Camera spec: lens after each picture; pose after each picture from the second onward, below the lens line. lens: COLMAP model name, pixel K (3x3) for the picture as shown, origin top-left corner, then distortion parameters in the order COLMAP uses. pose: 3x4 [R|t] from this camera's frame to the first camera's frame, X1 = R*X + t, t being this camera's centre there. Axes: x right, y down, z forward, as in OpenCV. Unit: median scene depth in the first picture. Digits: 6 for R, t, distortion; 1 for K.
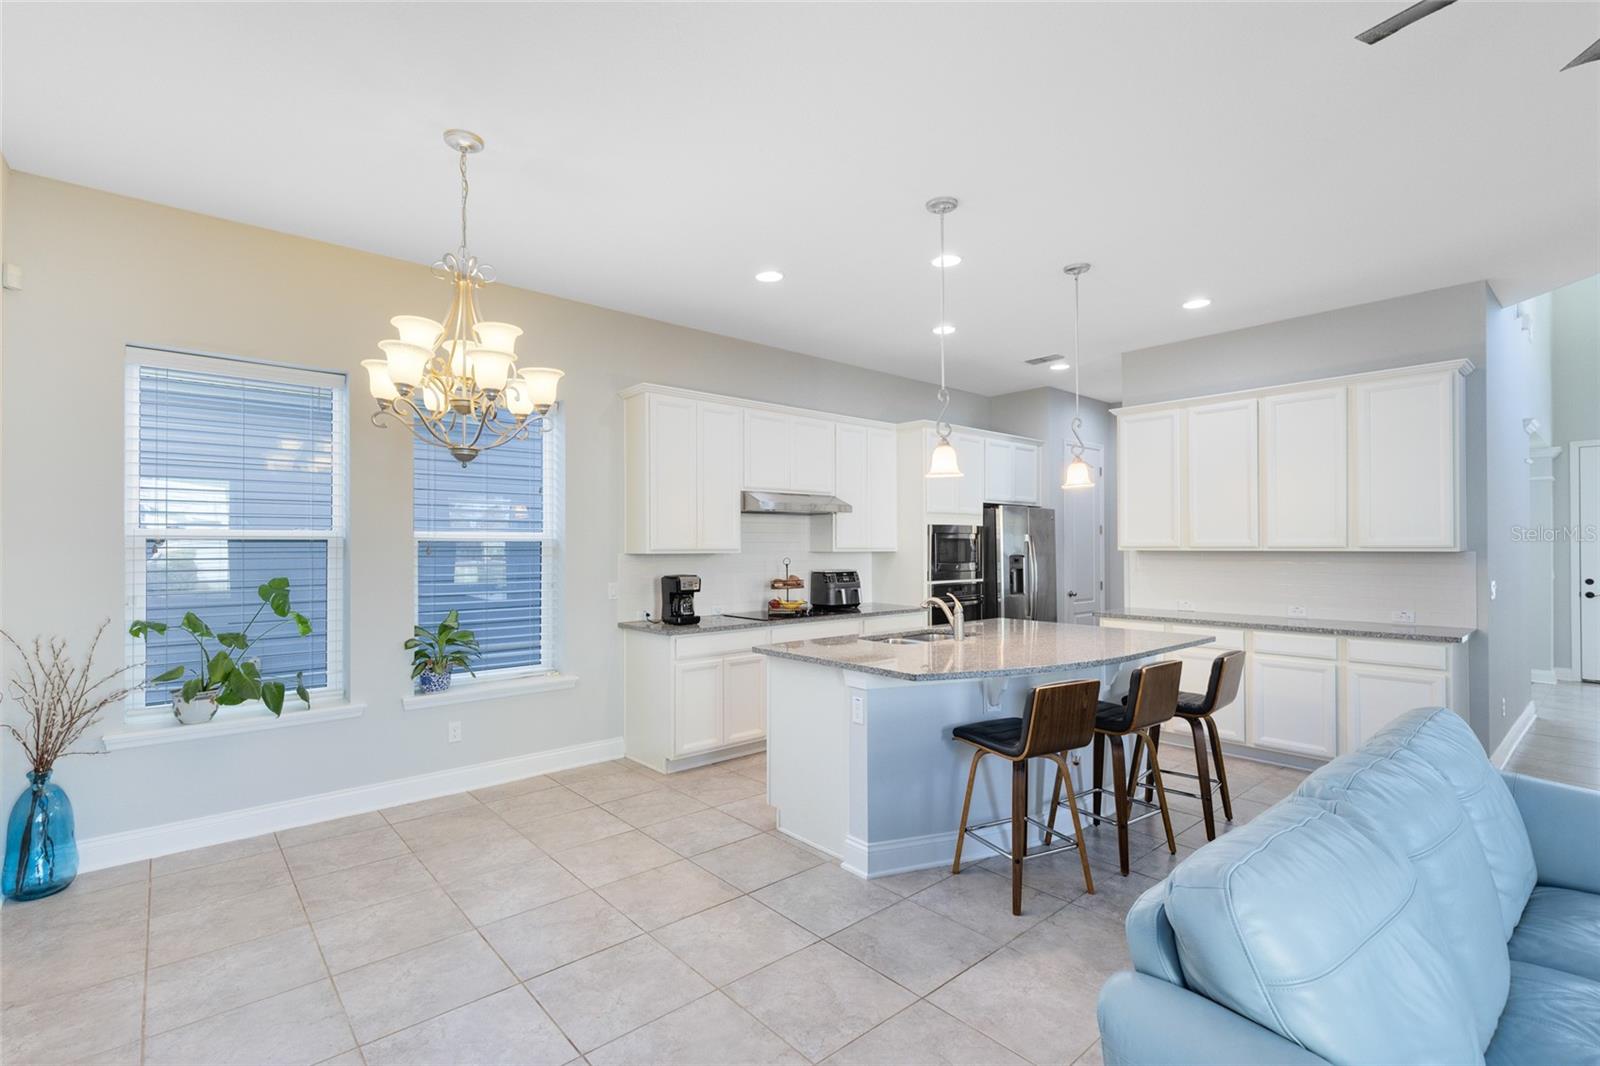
lens RADIAL K [[728.0, 0, 799.3], [0, 728.0, 539.4], [0, 0, 1]] dist [0.002010, -0.000004]
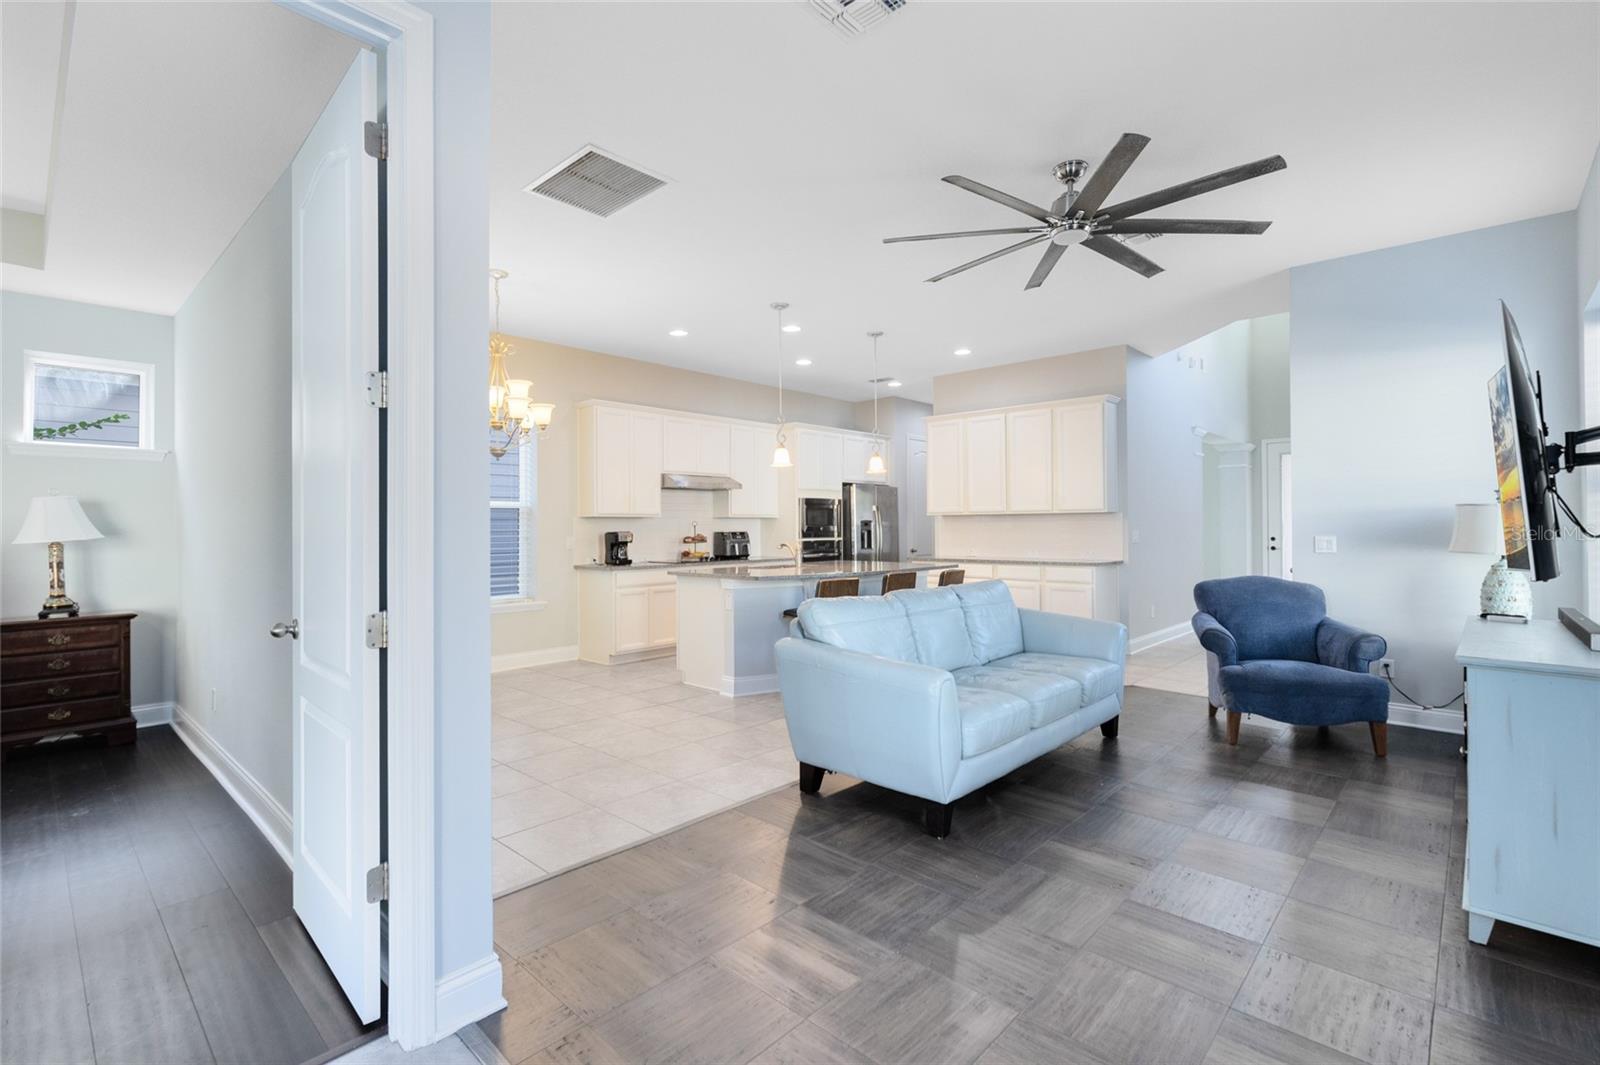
lens RADIAL K [[728.7, 0, 812.2], [0, 728.7, 516.2], [0, 0, 1]] dist [0.002061, 0.000328]
pose [[0.993159, -0.003781, 0.116707, 0.047892], [0.004406, 0.999977, -0.005103, 0.026544], [-0.116685, 0.005582, 0.993153, -0.459723]]
